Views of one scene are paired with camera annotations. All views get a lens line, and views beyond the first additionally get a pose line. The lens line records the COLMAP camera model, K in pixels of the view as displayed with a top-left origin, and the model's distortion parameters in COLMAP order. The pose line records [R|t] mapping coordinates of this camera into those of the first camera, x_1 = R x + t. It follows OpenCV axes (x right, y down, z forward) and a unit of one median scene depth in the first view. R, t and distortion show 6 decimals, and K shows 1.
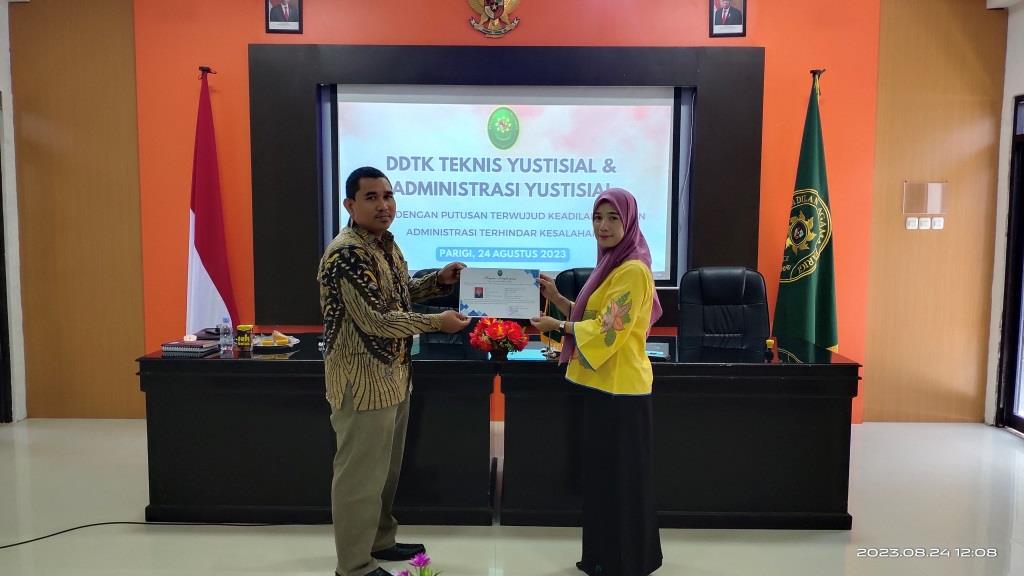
lens RADIAL K [[832.7, 0, 514.7], [0, 832.7, 298.7], [0, 0, 1]] dist [0.063247, -0.135295]
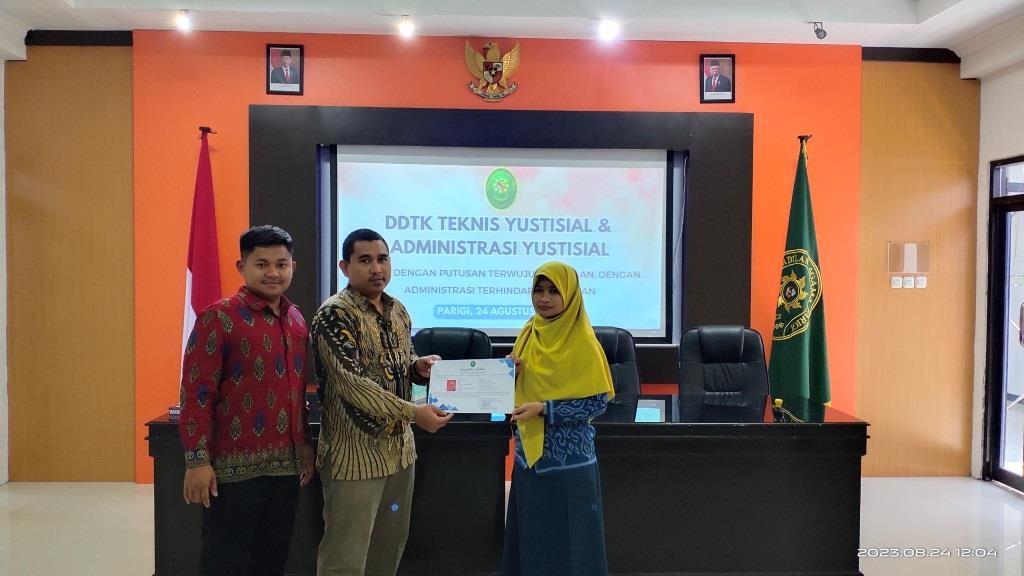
lens RADIAL K [[832.7, 0, 516.9], [0, 832.7, 294.6], [0, 0, 1]] dist [0.063247, -0.135295]
pose [[0.998834, 0.000182, 0.048279, -0.043562], [0.003031, 0.997784, -0.066463, -0.007698], [-0.048184, 0.066532, 0.996620, -0.005140]]
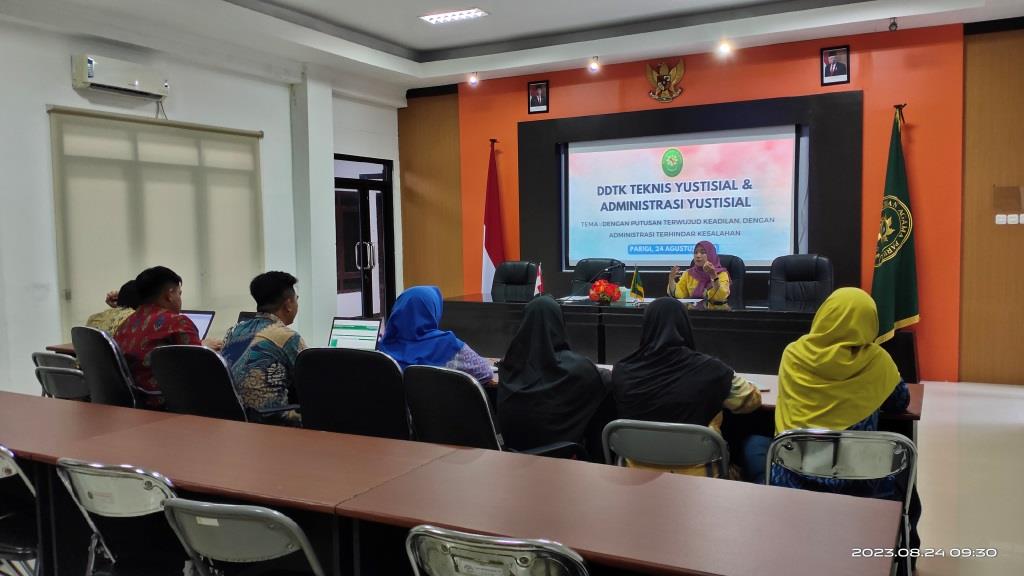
lens RADIAL K [[832.7, 0, 501.2], [0, 832.7, 290.8], [0, 0, 1]] dist [0.063247, -0.135295]
pose [[0.876120, 0.010559, -0.481977, 0.431866], [-0.022808, 0.999548, -0.019562, 0.055108], [0.481553, 0.028132, 0.875965, -0.419185]]
